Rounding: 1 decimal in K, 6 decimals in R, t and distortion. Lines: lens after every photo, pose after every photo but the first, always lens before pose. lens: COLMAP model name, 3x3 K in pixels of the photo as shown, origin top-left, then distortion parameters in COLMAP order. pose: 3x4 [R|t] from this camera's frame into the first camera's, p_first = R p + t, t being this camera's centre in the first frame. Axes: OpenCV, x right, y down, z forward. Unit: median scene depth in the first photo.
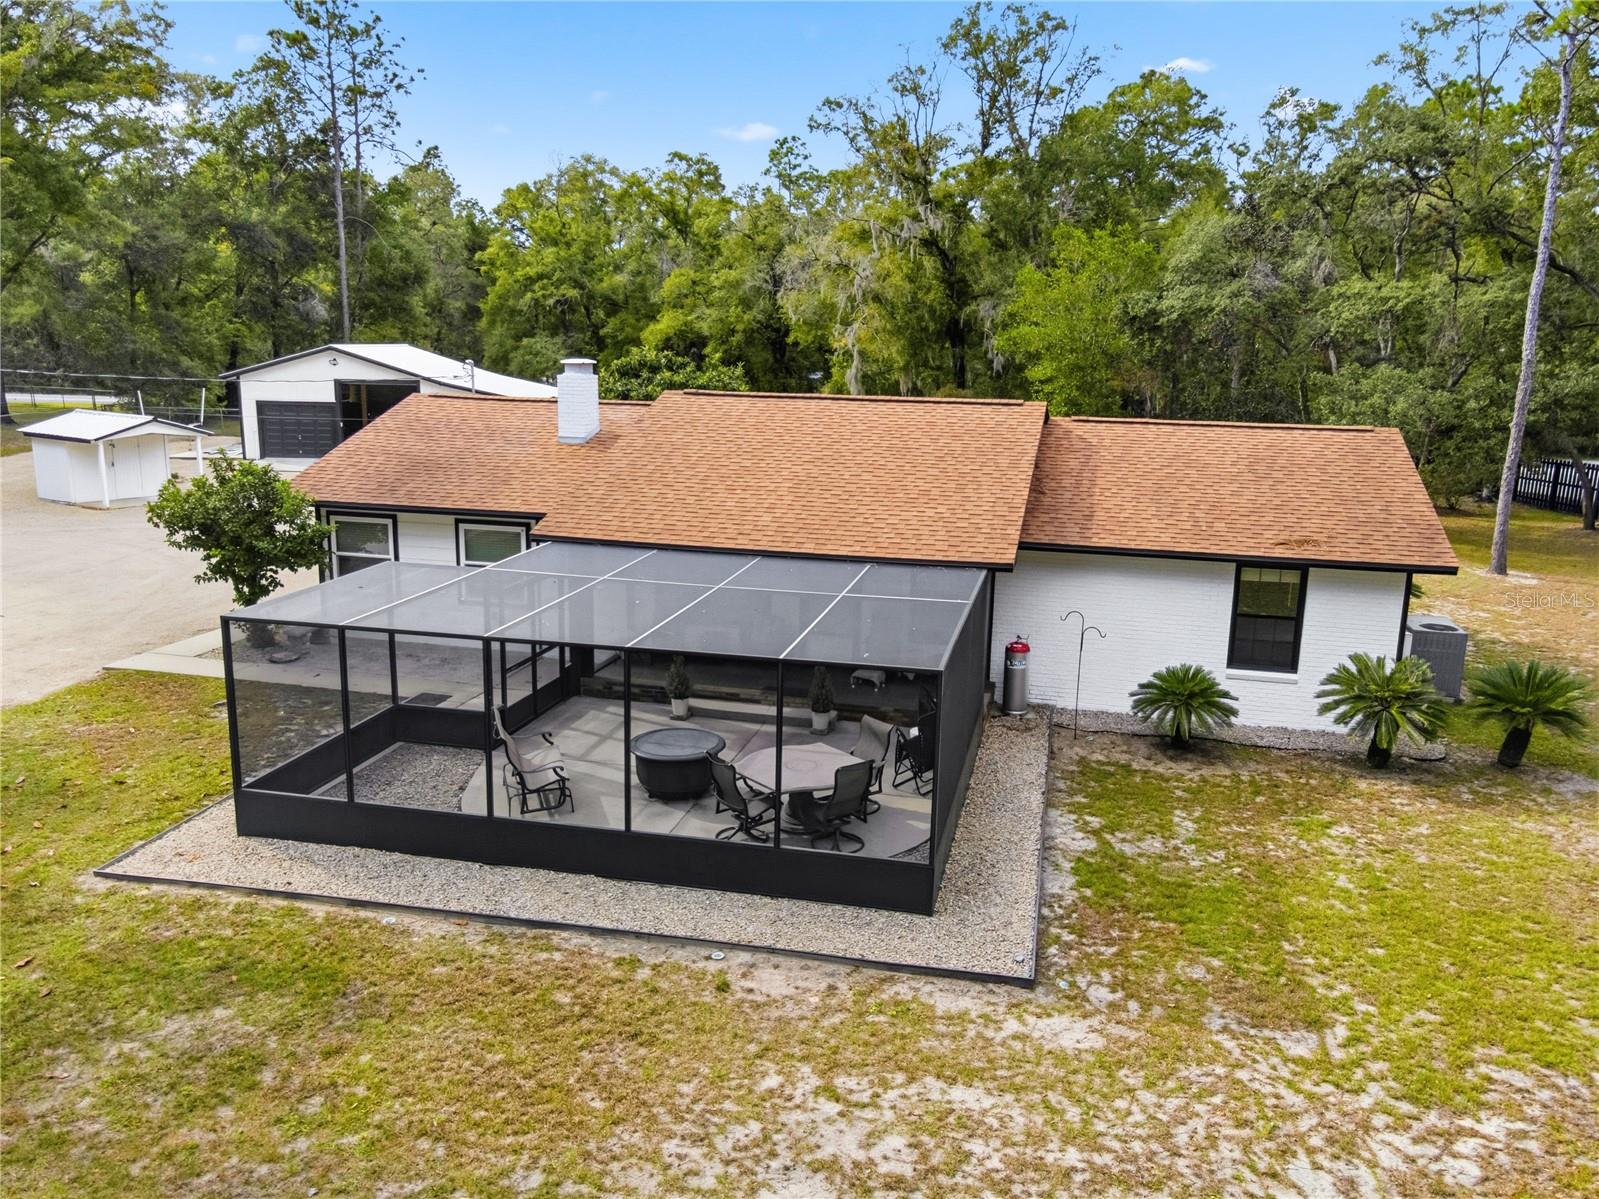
lens RADIAL K [[1209.7, 0, 807.7], [0, 1209.7, 599.4], [0, 0, 1]] dist [0.003171, 0.051838]
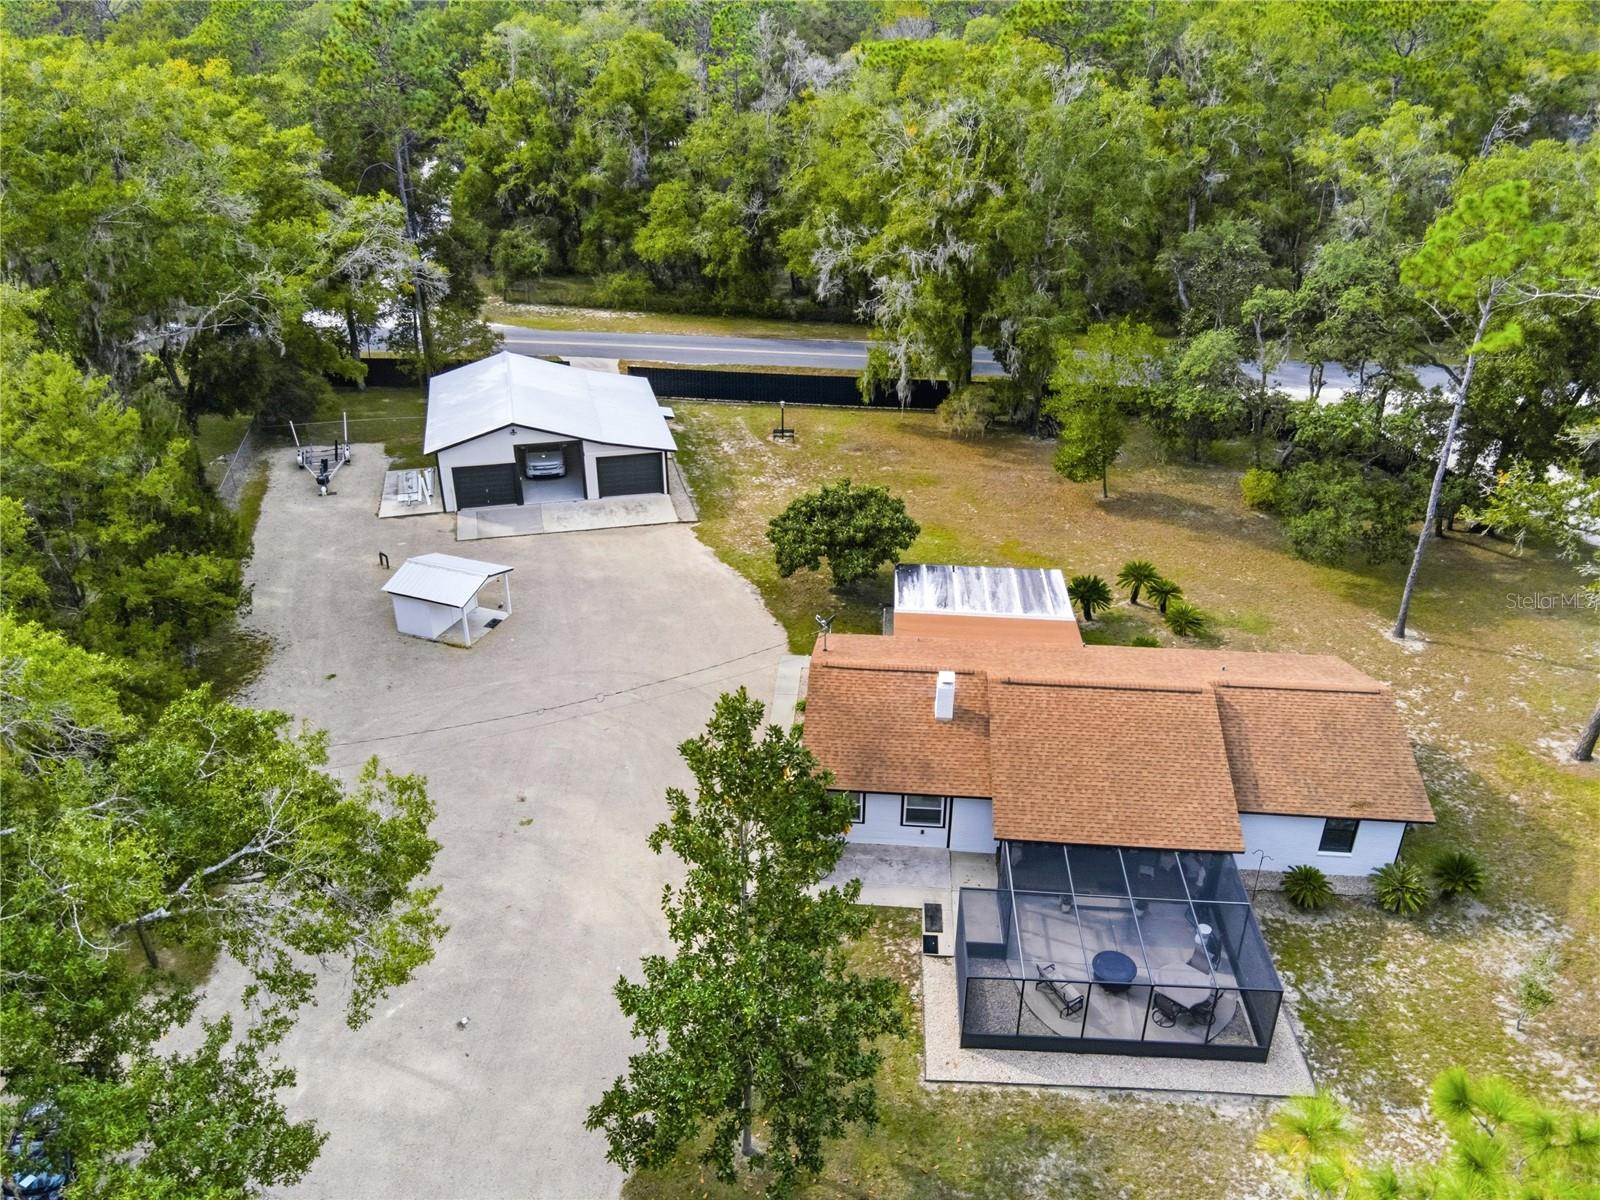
lens RADIAL K [[1210.4, 0, 808.2], [0, 1210.4, 599.9], [0, 0, 1]] dist [0.003171, 0.051838]
pose [[0.986062, -0.086564, 0.142084, -1.132034], [0.043997, 0.959257, 0.279089, -1.438576], [-0.160454, -0.268948, 0.949695, -1.031169]]
